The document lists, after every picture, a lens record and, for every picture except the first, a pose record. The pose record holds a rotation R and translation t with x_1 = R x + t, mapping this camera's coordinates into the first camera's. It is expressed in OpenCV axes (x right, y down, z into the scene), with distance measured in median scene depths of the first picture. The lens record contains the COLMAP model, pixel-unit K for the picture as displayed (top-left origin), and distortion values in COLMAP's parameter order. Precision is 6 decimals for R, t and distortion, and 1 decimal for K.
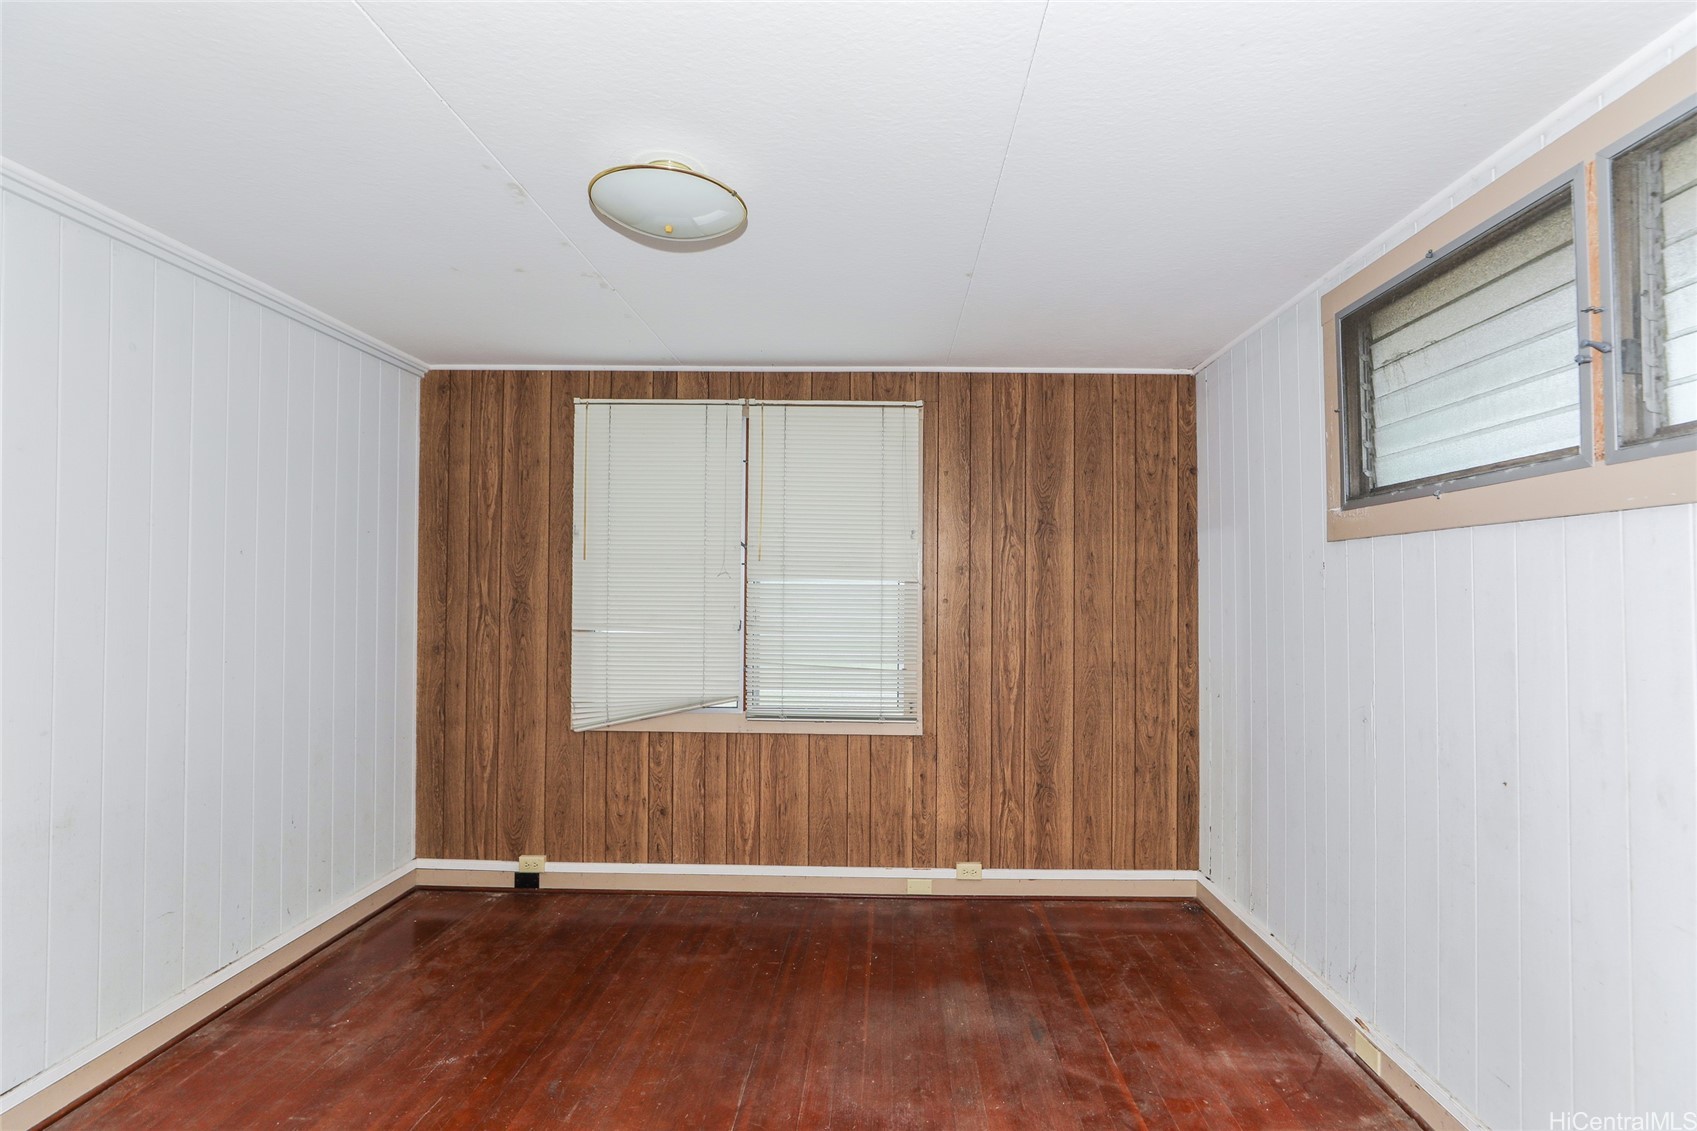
lens RADIAL K [[786.1, 0, 850.2], [0, 786.1, 573.3], [0, 0, 1]] dist [-0.025453, 0.012171]
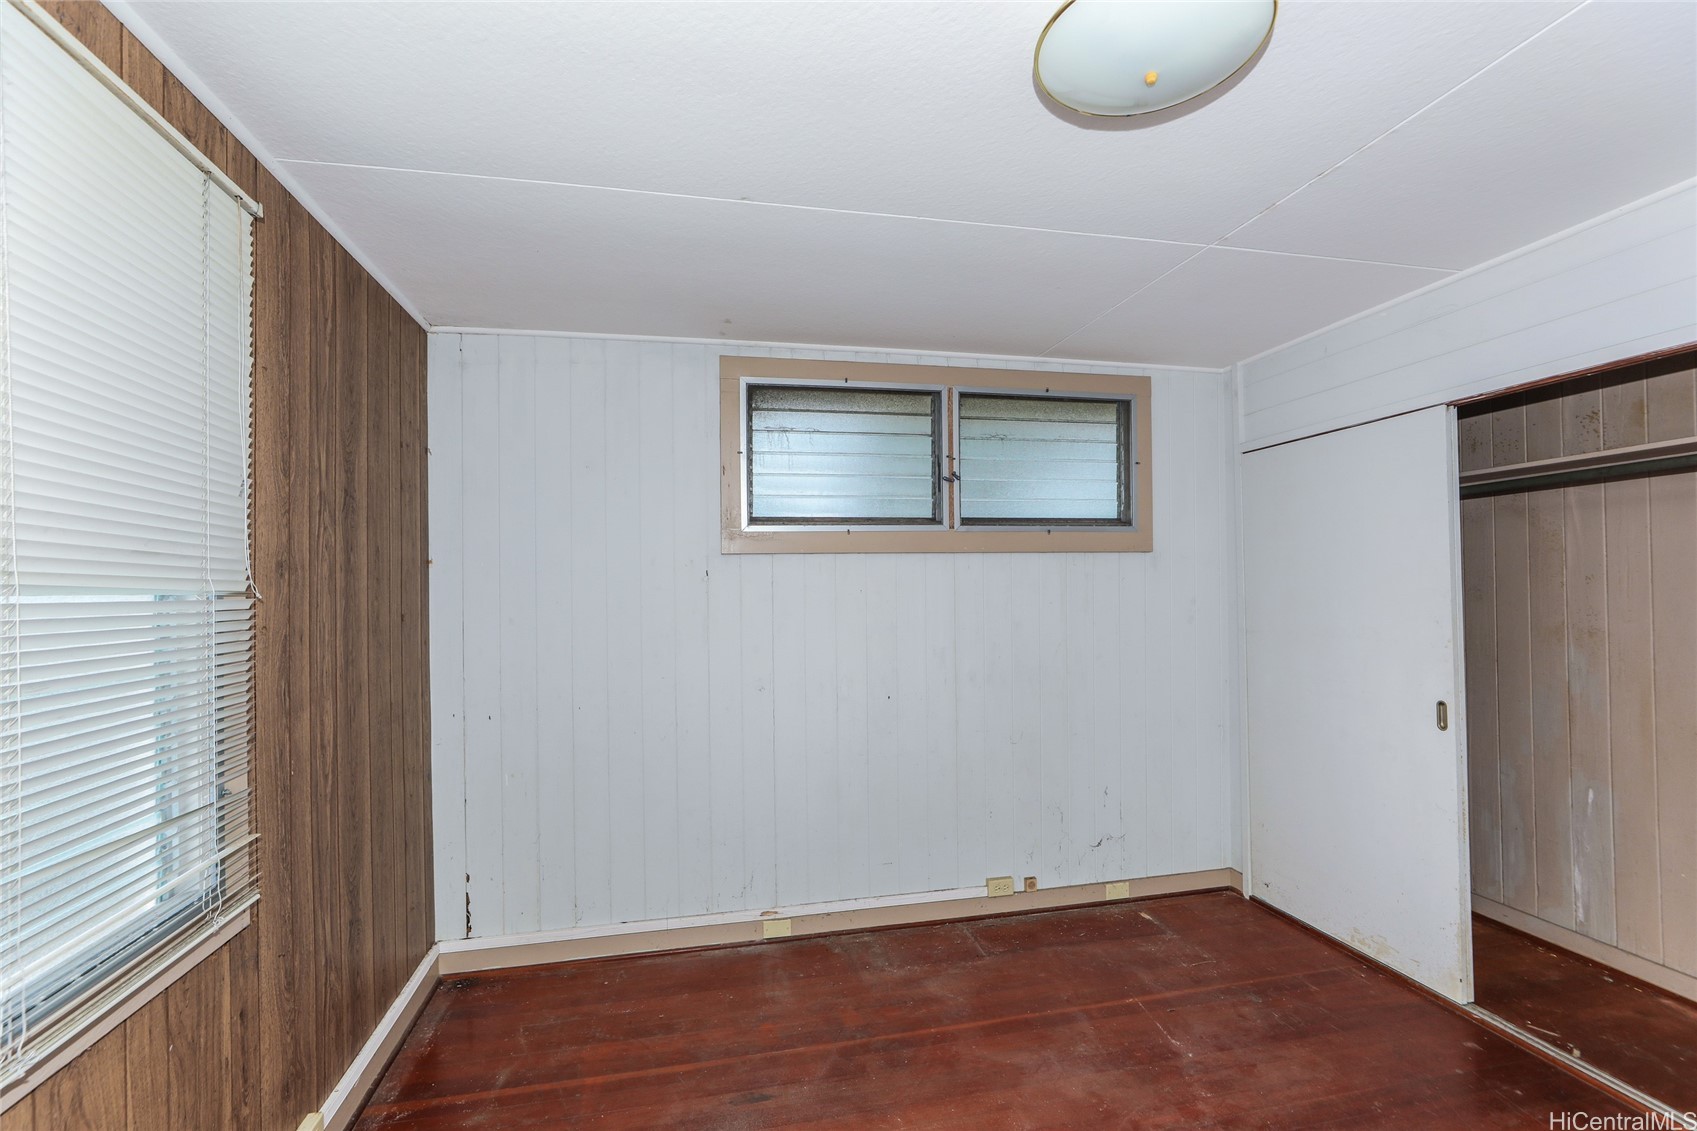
lens RADIAL K [[786.1, 0, 843.0], [0, 786.1, 573.4], [0, 0, 1]] dist [-0.025453, 0.012171]
pose [[-0.259598, 0.012293, 0.965638, -0.676799], [-0.005150, 0.999887, -0.014114, 0.006769], [-0.965703, -0.008637, -0.259506, 1.195124]]
